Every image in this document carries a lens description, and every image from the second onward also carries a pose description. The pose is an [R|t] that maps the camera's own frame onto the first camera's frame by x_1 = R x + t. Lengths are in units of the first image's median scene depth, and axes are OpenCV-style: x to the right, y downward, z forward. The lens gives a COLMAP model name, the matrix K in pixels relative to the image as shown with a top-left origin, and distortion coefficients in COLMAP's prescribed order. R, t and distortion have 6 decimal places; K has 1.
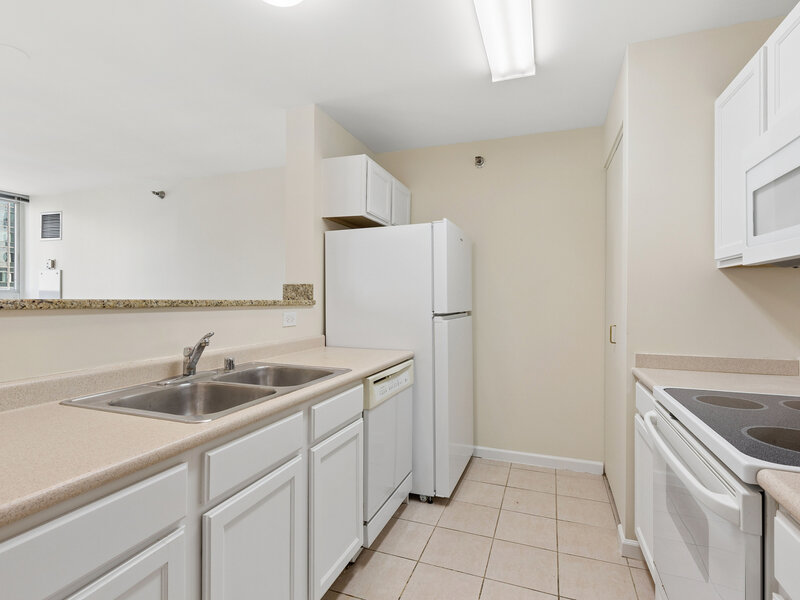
lens RADIAL K [[397.9, 0, 402.1], [0, 397.9, 296.9], [0, 0, 1]] dist [-0.001380, -0.001049]
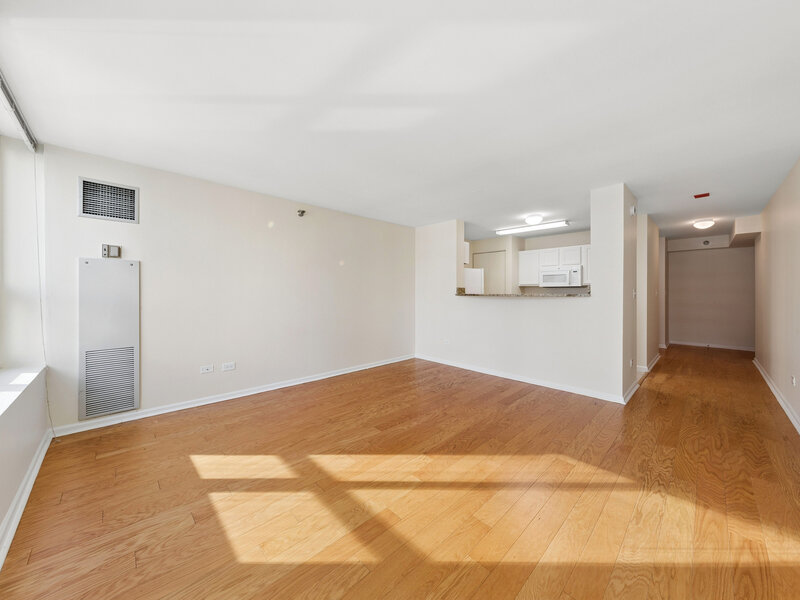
lens RADIAL K [[295.0, 0, 400.8], [0, 295.0, 294.4], [0, 0, 1]] dist [0.000872, 0.000055]
pose [[0.453540, -0.010696, 0.891172, -1.137083], [0.002152, 0.999938, 0.010906, -0.005123], [-0.891233, -0.003028, 0.453535, 0.248198]]
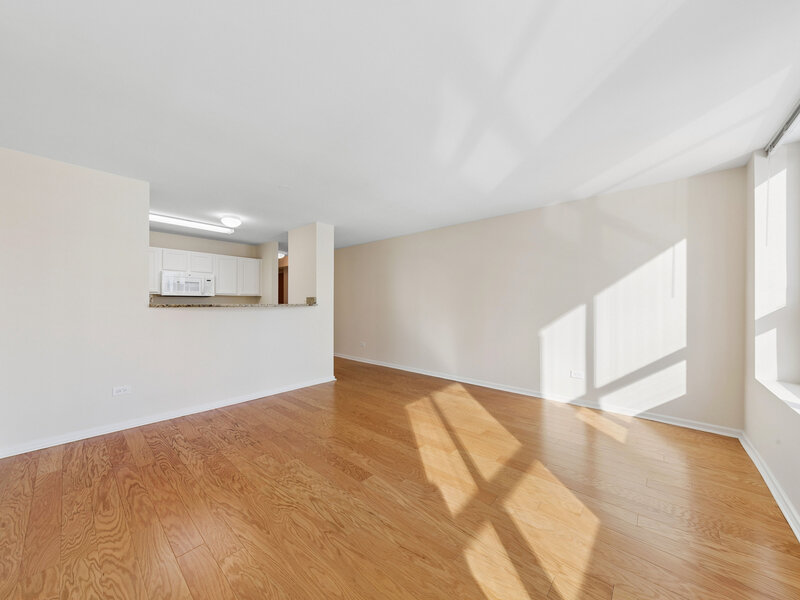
lens RADIAL K [[295.0, 0, 401.7], [0, 295.0, 300.1], [0, 0, 1]] dist [0.000872, 0.000055]
pose [[-0.927082, -0.002998, 0.374847, -0.876834], [-0.005285, 0.999973, -0.005073, -0.004911], [-0.374822, -0.006684, -0.927073, 0.912518]]
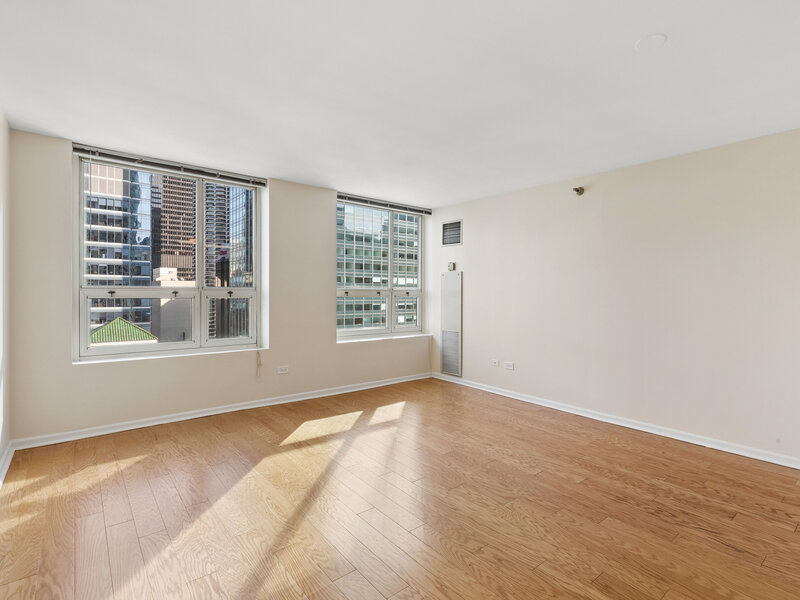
lens RADIAL K [[397.9, 0, 402.7], [0, 397.9, 299.9], [0, 0, 1]] dist [-0.001380, -0.001049]
pose [[0.851045, 0.010586, -0.524986, -0.401801], [-0.003365, 0.999886, 0.014707, -0.003670], [0.525082, -0.010750, 0.850984, -0.047914]]
